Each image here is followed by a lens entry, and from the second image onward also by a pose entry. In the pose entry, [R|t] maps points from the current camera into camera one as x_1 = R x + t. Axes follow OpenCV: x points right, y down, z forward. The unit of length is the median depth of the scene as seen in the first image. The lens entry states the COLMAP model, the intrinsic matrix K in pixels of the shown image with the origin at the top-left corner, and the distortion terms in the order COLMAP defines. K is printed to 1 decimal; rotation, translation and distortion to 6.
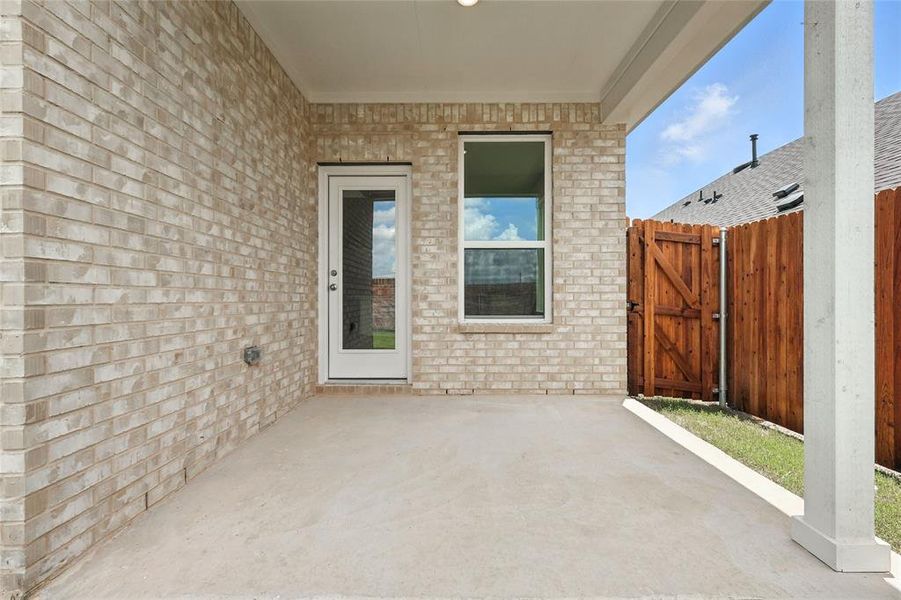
lens RADIAL K [[393.9, 0, 450.3], [0, 393.9, 297.0], [0, 0, 1]] dist [0.006423, -0.001025]
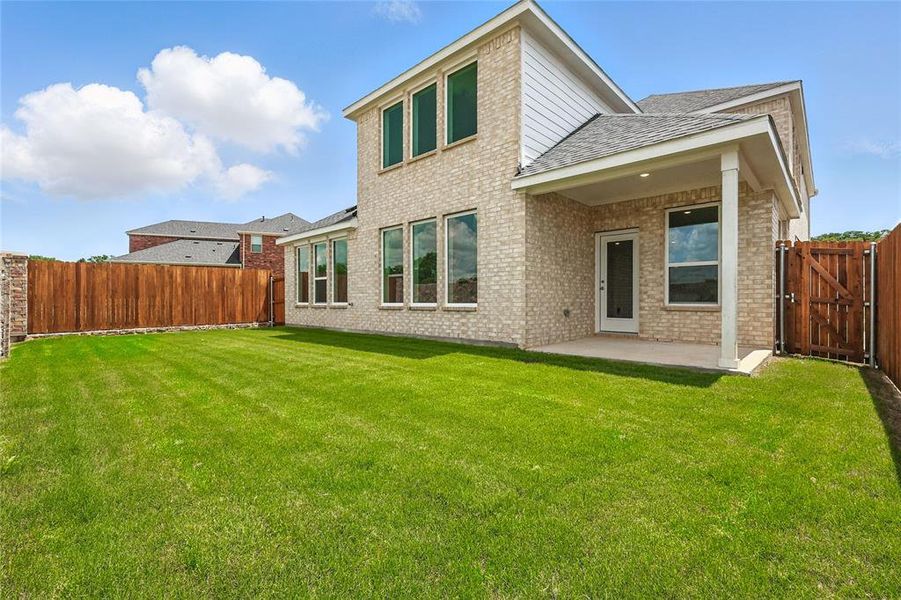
lens RADIAL K [[393.9, 0, 453.0], [0, 393.9, 297.1], [0, 0, 1]] dist [0.006423, -0.001025]
pose [[0.728625, -0.000574, -0.684912, 0.606332], [-0.002156, 0.999993, -0.003131, 0.032799], [0.684909, 0.003758, 0.728619, -1.167407]]
